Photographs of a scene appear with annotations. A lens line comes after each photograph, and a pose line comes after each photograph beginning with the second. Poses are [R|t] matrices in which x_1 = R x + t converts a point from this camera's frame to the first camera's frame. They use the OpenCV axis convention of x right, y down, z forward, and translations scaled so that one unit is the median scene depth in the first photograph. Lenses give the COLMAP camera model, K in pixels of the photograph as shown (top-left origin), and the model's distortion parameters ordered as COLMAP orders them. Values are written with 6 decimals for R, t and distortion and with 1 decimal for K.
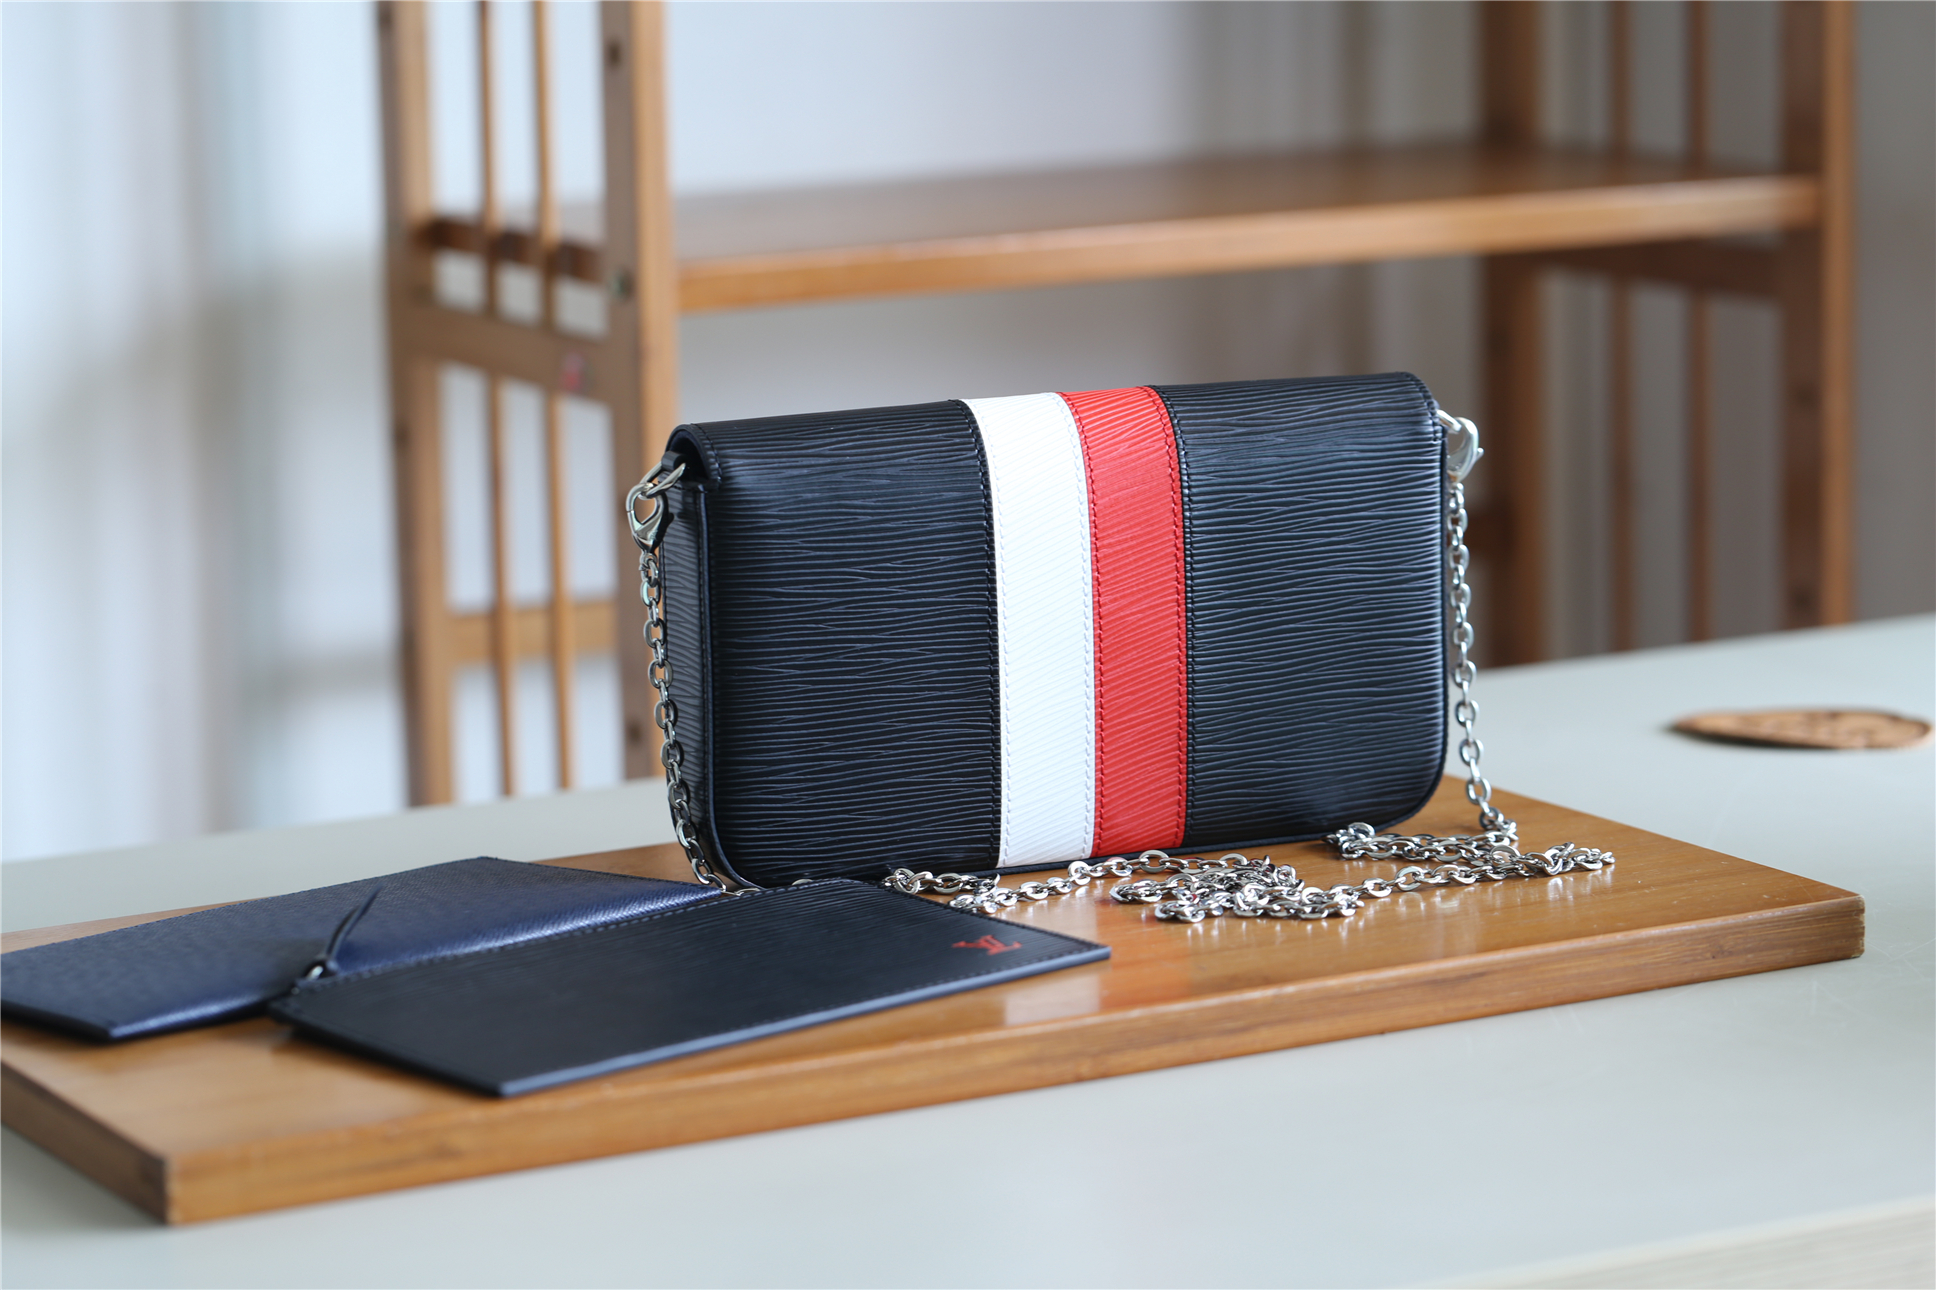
lens RADIAL K [[5075.5, 0, 966.2], [0, 5075.5, 602.4], [0, 0, 1]] dist [-0.805433, 0.469736]
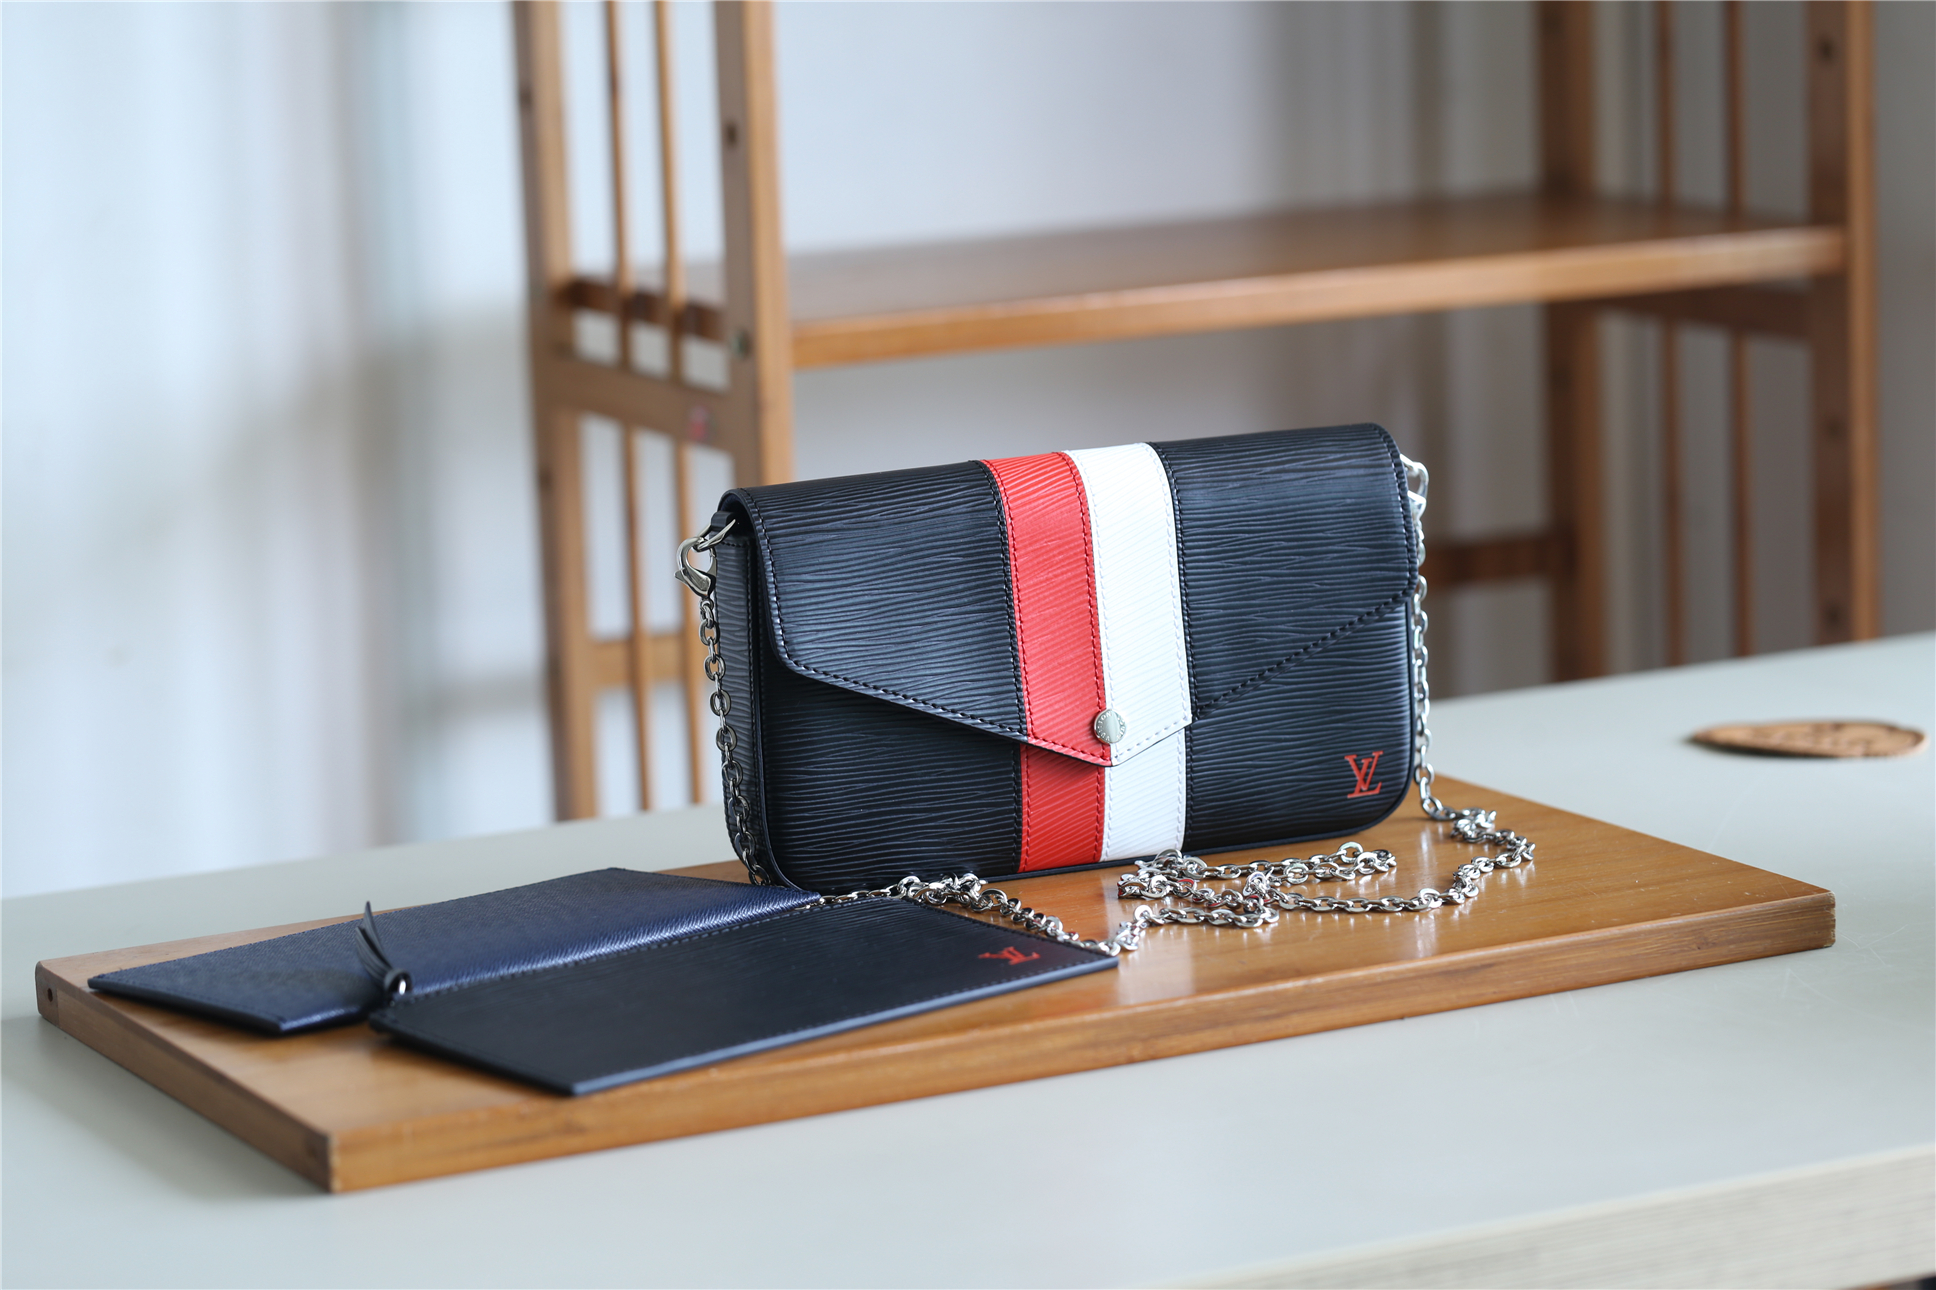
lens RADIAL K [[5589.0, 0, 971.1], [0, 5589.0, 645.3], [0, 0, 1]] dist [-1.332126, 0.324556]
pose [[0.998655, -0.009556, -0.050964, 0.044010], [0.010354, 0.999828, 0.015414, -0.015945], [0.050808, -0.015921, 0.998582, -0.211993]]
